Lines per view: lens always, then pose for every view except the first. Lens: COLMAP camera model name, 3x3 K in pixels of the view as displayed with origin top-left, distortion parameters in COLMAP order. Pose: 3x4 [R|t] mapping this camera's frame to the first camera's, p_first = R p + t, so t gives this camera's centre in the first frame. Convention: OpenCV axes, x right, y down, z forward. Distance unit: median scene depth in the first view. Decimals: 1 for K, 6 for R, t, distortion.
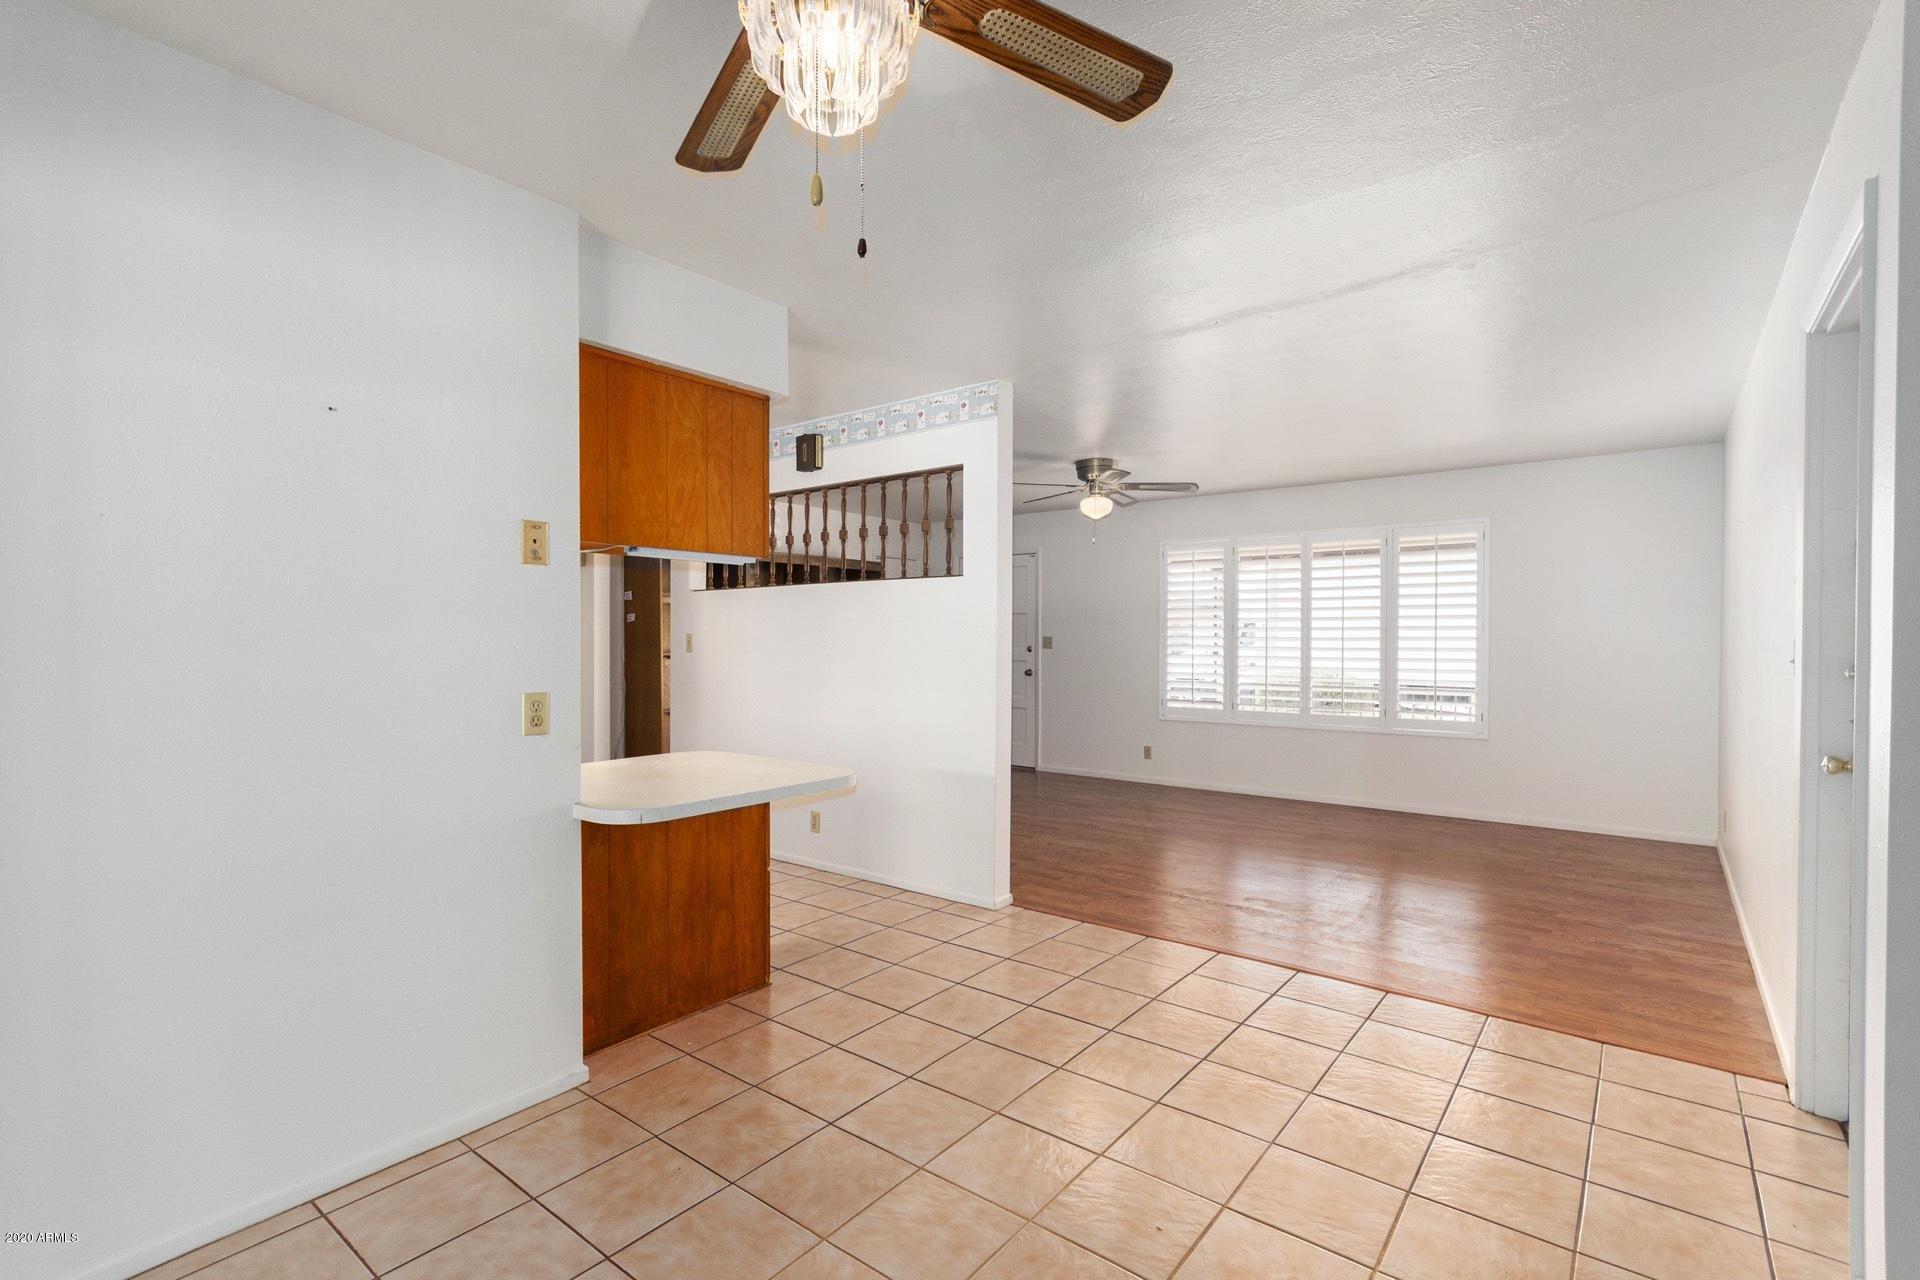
lens RADIAL K [[888.8, 0, 964.4], [0, 888.8, 638.7], [0, 0, 1]] dist [0.002596, 0.000491]
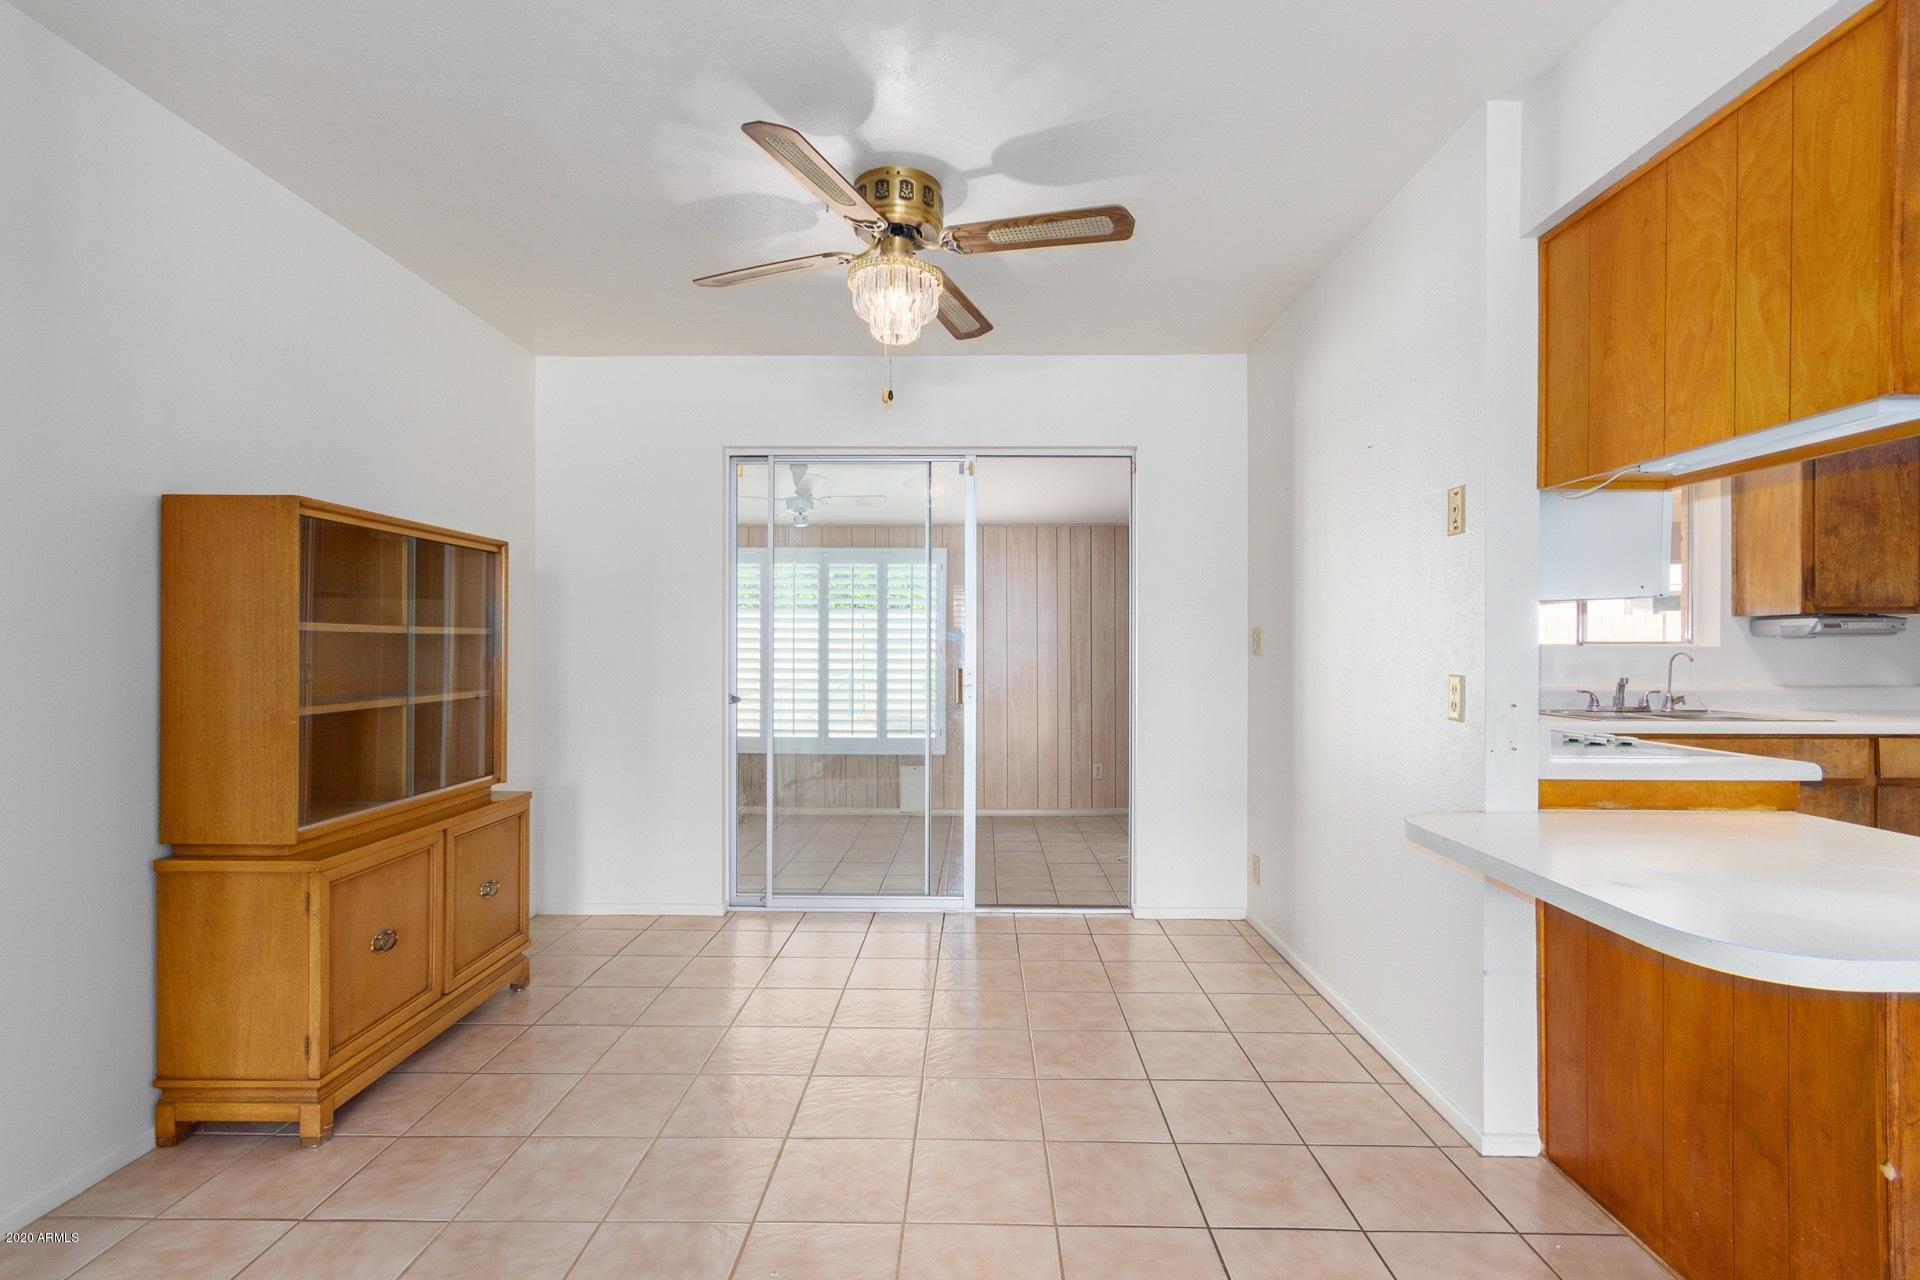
lens RADIAL K [[888.8, 0, 959.4], [0, 888.8, 642.6], [0, 0, 1]] dist [0.002596, 0.000491]
pose [[-0.801084, -0.002591, -0.598547, 0.458575], [-0.002362, 0.999997, -0.001168, 0.029113], [0.598547, 0.000478, -0.801087, 1.385921]]
